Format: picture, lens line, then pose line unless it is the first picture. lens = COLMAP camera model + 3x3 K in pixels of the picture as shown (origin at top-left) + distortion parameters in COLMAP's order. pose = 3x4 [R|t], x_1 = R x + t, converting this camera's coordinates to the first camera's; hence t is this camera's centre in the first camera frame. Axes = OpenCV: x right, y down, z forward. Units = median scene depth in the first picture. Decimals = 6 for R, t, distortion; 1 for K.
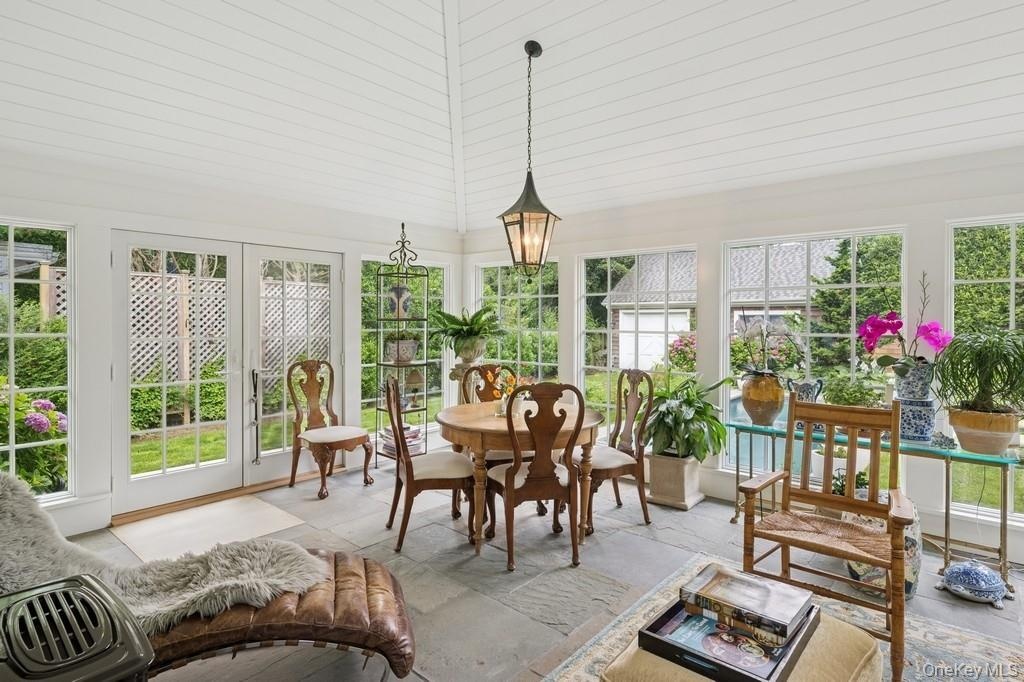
lens RADIAL K [[531.2, 0, 507.0], [0, 531.2, 332.6], [0, 0, 1]] dist [-0.001095, -0.000222]
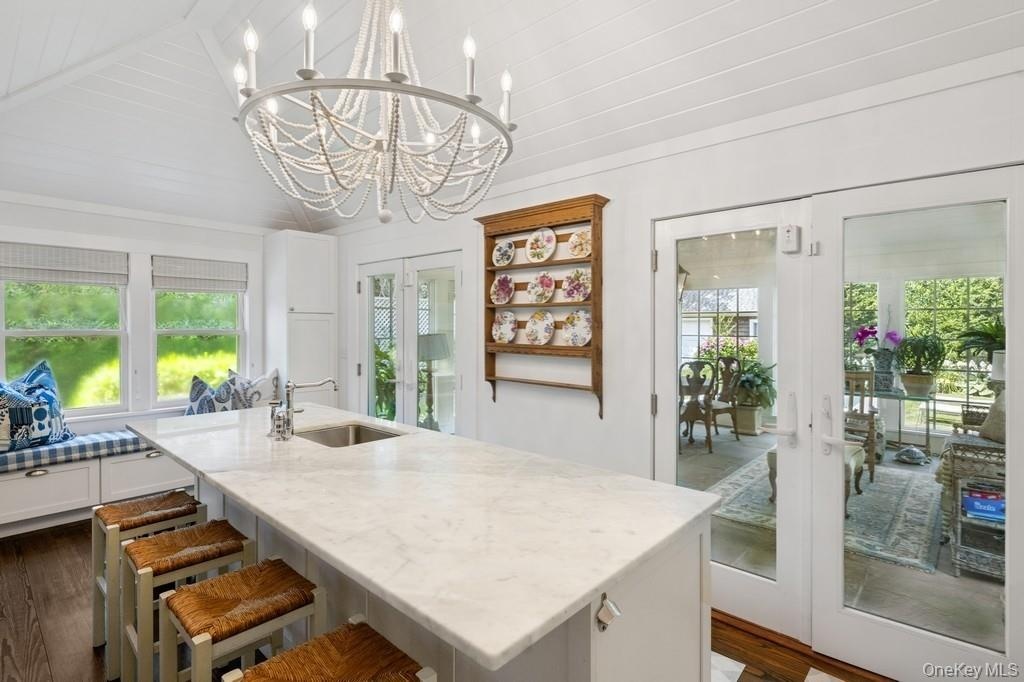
lens RADIAL K [[494.5, 0, 512.9], [0, 494.5, 338.0], [0, 0, 1]] dist [-0.000661, 0.000092]
pose [[0.999877, -0.001080, -0.015675, -0.569024], [0.001097, 0.999999, 0.001068, 0.003832], [0.015674, -0.001085, 0.999877, -0.841871]]
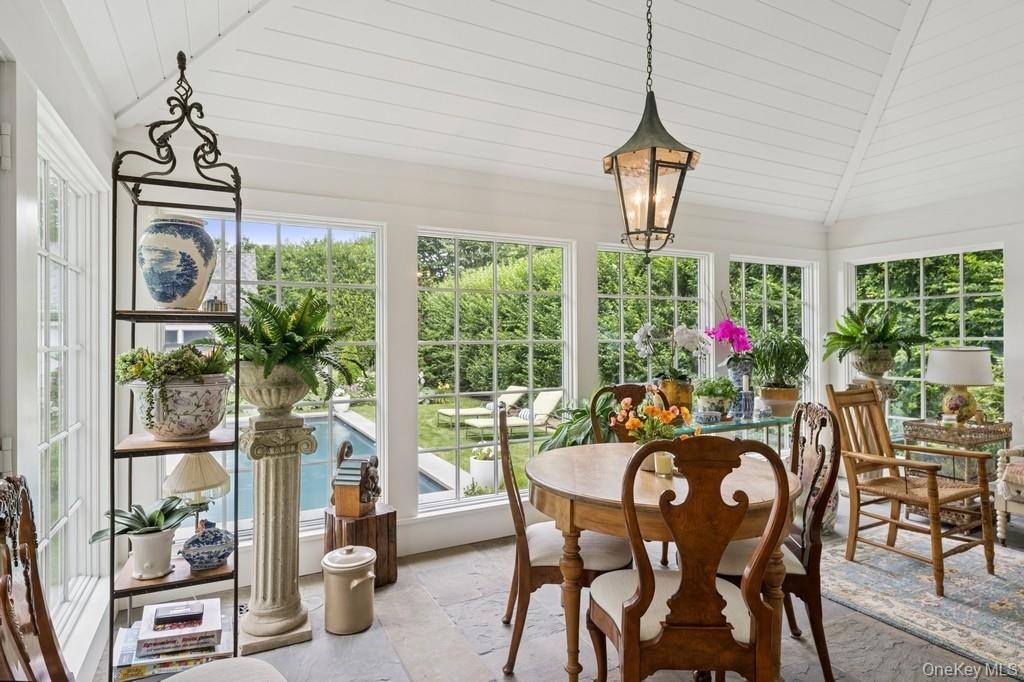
lens RADIAL K [[560.8, 0, 511.6], [0, 560.8, 339.0], [0, 0, 1]] dist [-0.004206, 0.000634]
pose [[0.985957, -0.005641, -0.166906, -0.016967], [0.003329, 0.999895, -0.014124, 0.008324], [0.166968, 0.013370, 0.985872, 0.430177]]
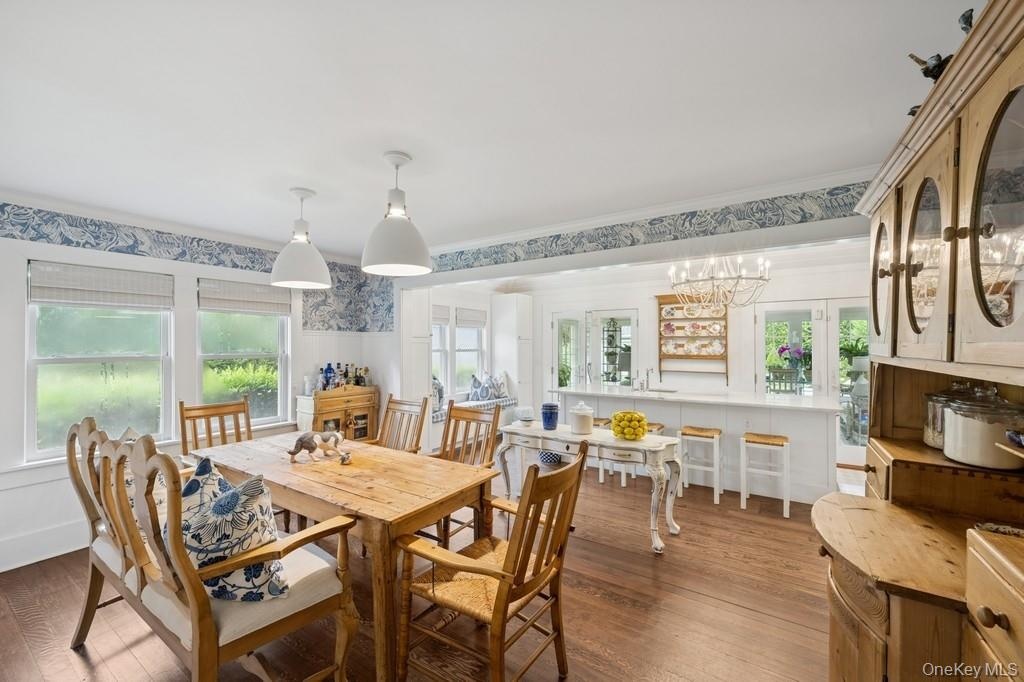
lens RADIAL K [[407.0, 0, 506.7], [0, 407.0, 345.7], [0, 0, 1]] dist [-0.002796, 0.000014]
pose [[0.988401, -0.001931, 0.151853, -1.432669], [0.005132, 0.999773, -0.020694, 0.010165], [-0.151779, 0.021233, 0.988186, -1.389167]]
